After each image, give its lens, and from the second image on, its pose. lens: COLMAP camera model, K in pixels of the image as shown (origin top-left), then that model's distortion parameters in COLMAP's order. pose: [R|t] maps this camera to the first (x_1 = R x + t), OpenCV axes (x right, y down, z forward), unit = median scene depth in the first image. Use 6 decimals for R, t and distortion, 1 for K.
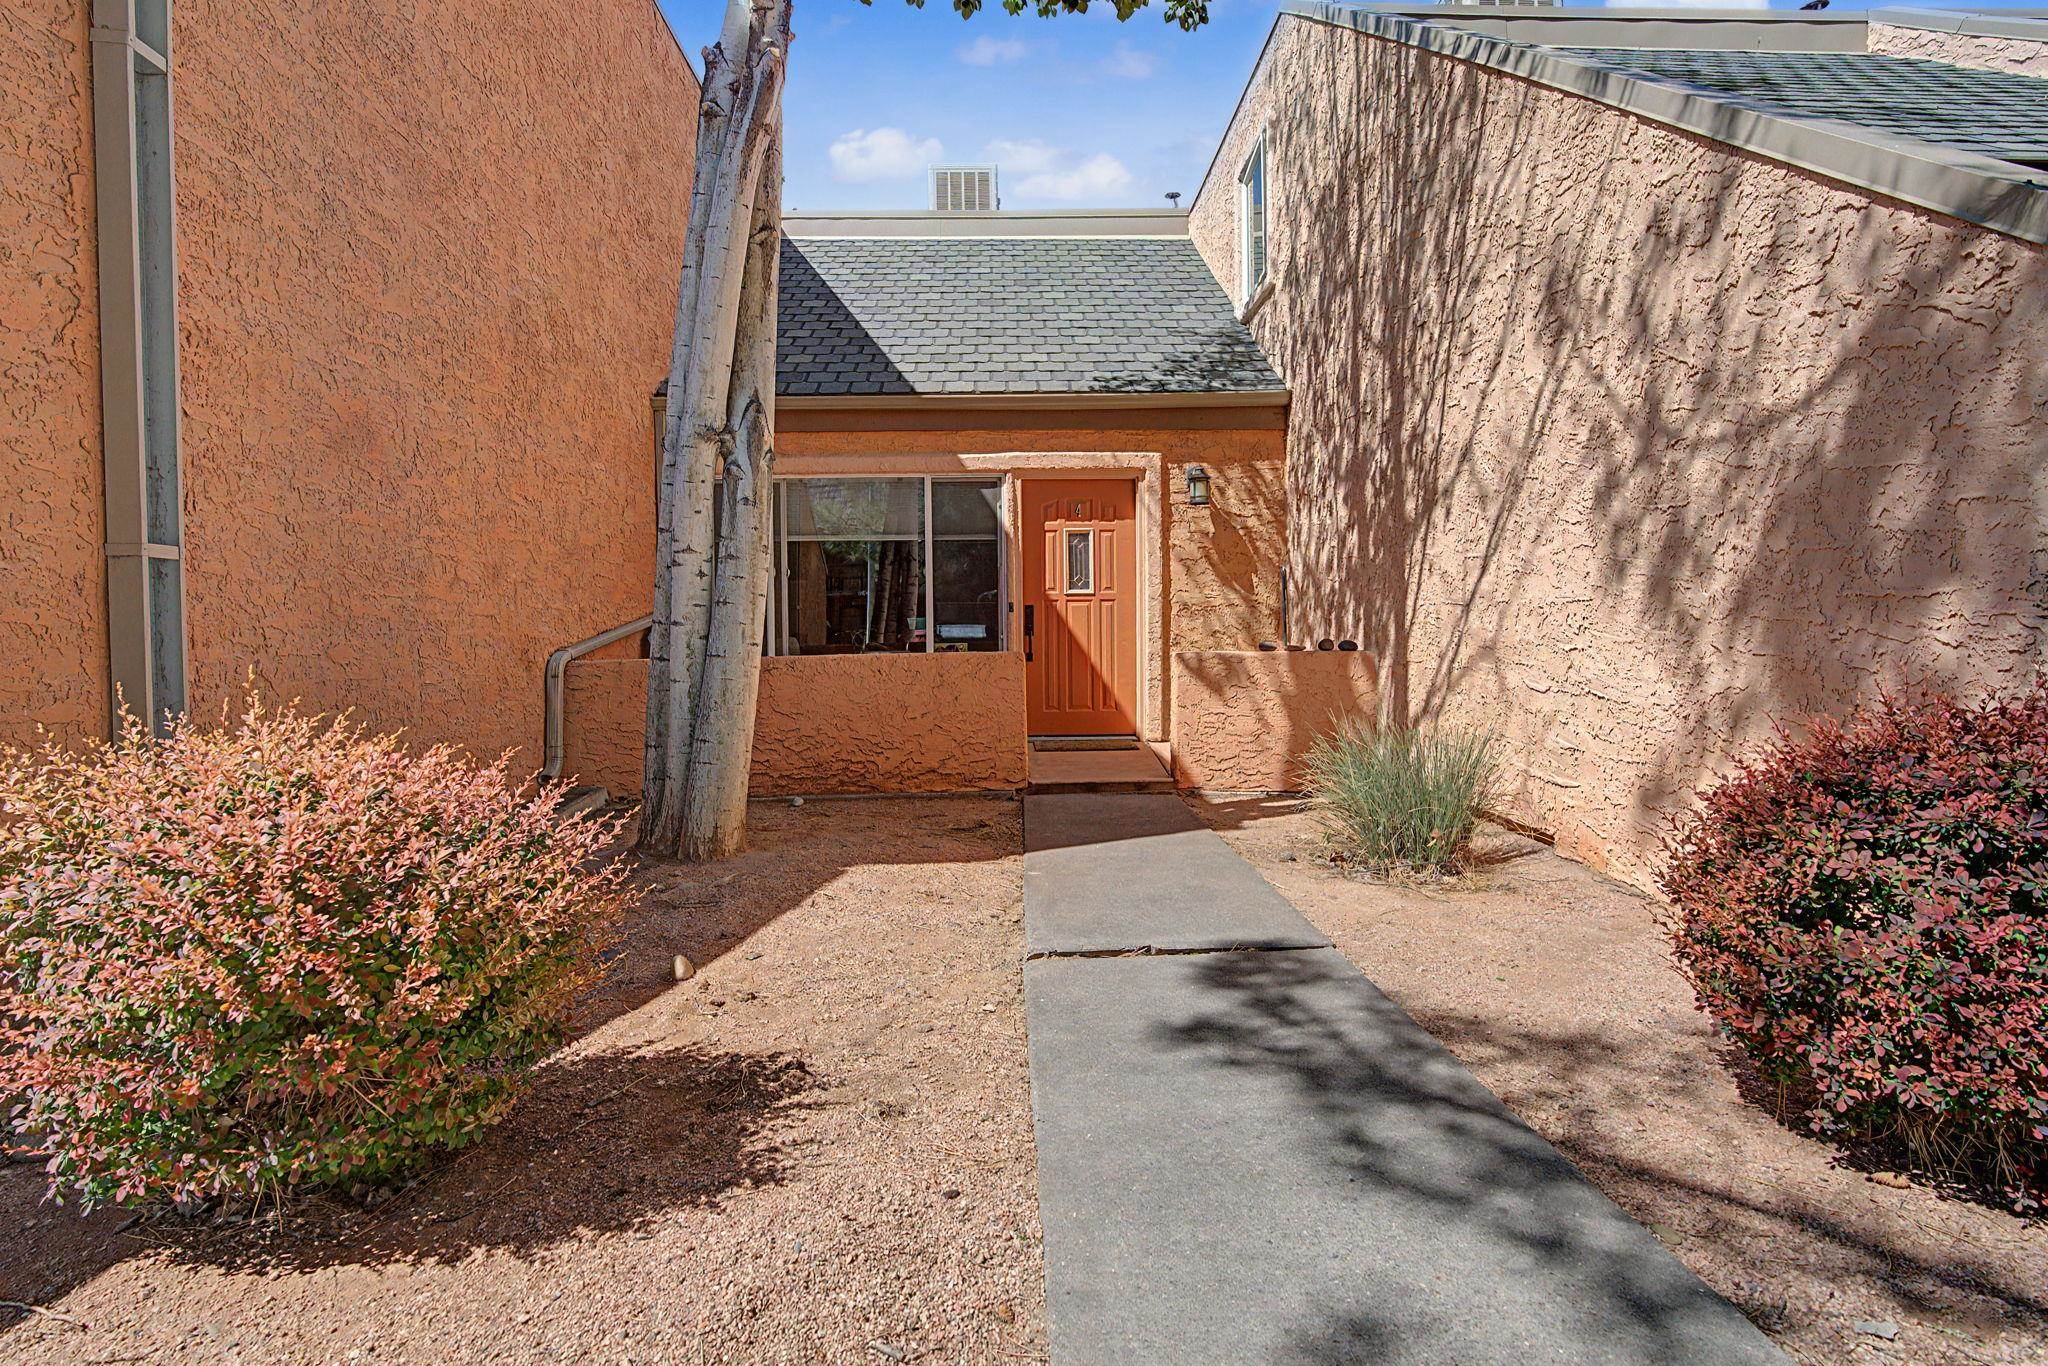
lens RADIAL K [[903.7, 0, 962.6], [0, 903.7, 675.6], [0, 0, 1]] dist [0.013086, 0.000225]
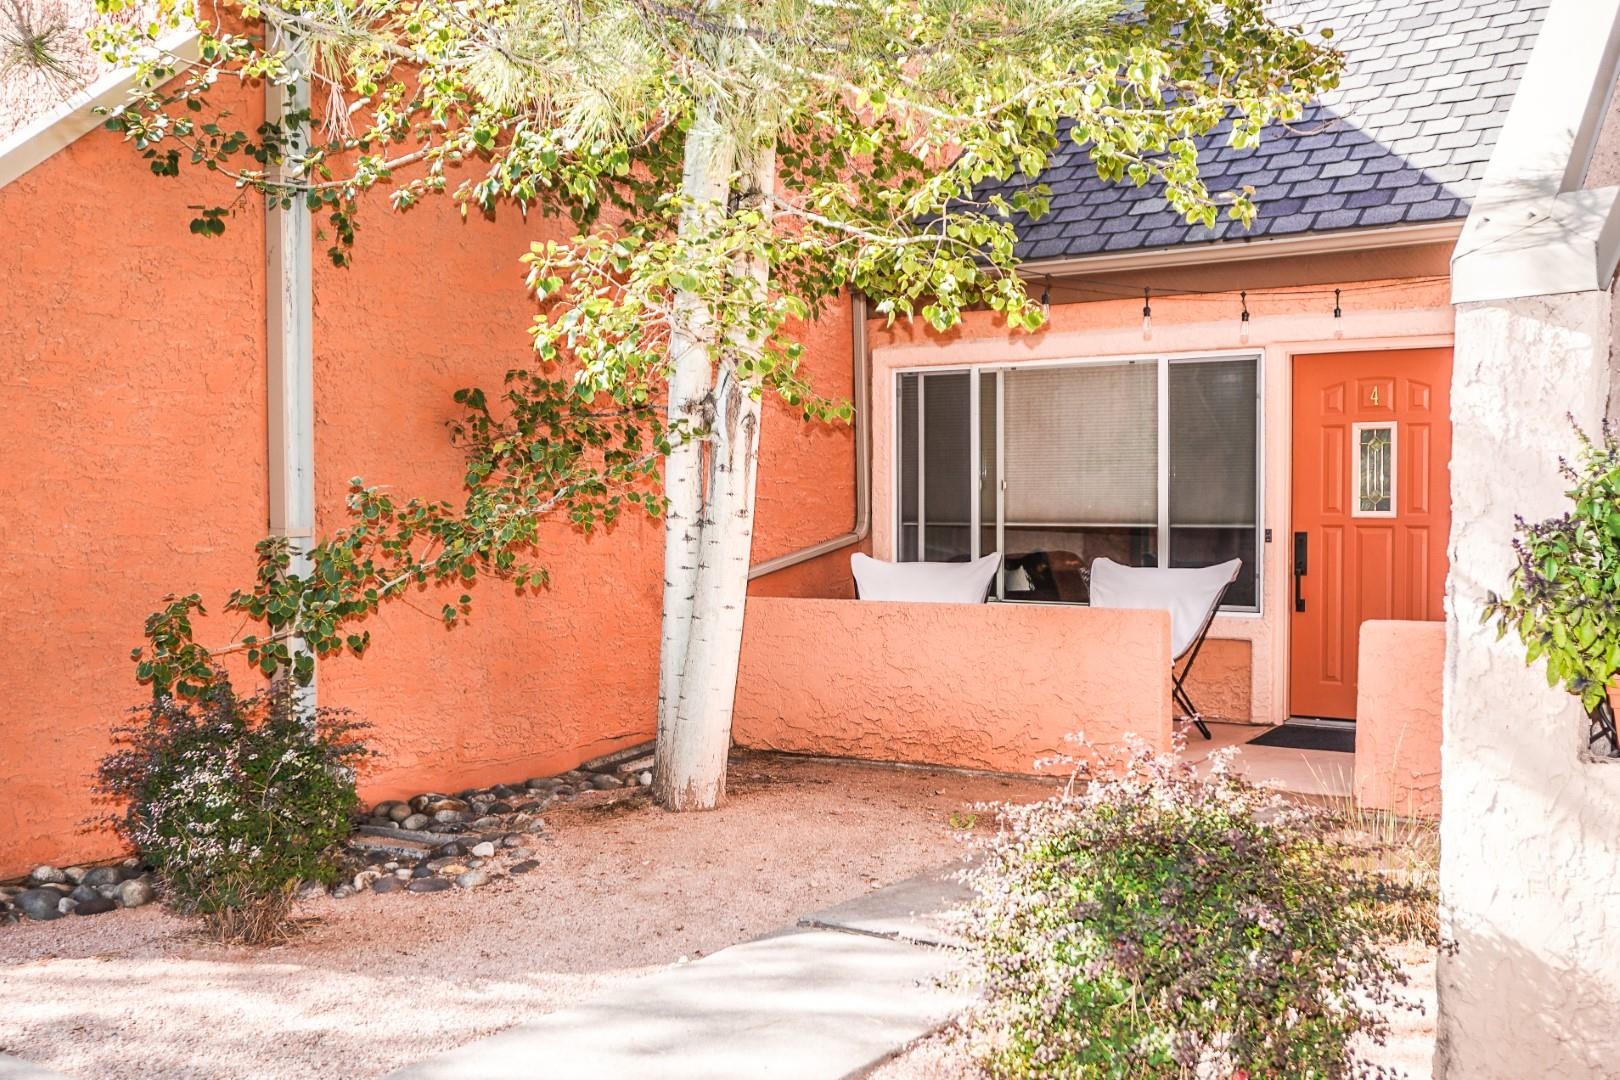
lens RADIAL K [[1436.0, 0, 808.3], [0, 1436.0, 623.1], [0, 0, 1]] dist [0.013219, -0.000830]
pose [[0.842620, 0.055850, -0.535604, 0.723842], [-0.034153, 0.998147, 0.050350, -0.102442], [0.537424, -0.024134, 0.842967, -0.324603]]
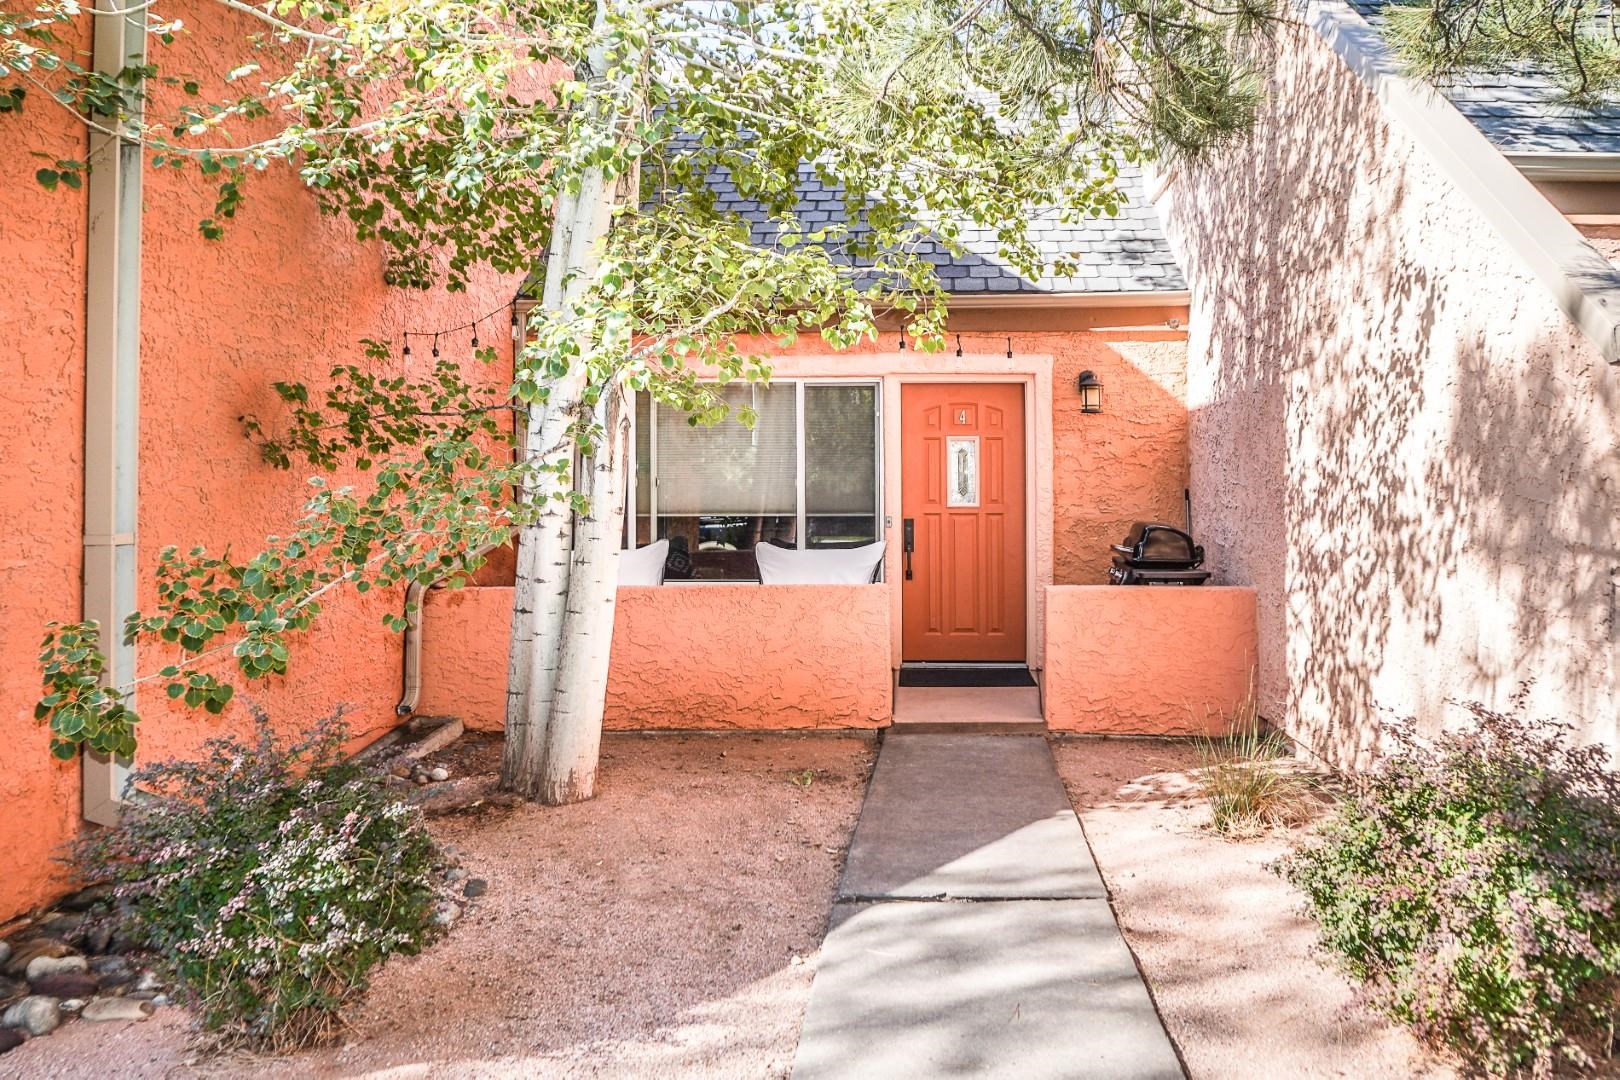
lens RADIAL K [[1133.4, 0, 808.1], [0, 1133.4, 510.8], [0, 0, 1]] dist [-0.014007, 0.007085]
pose [[0.998115, 0.006086, -0.061067, 0.085281], [-0.007877, 0.999545, -0.029132, -0.104148], [0.060862, 0.029558, 0.997708, -0.324796]]
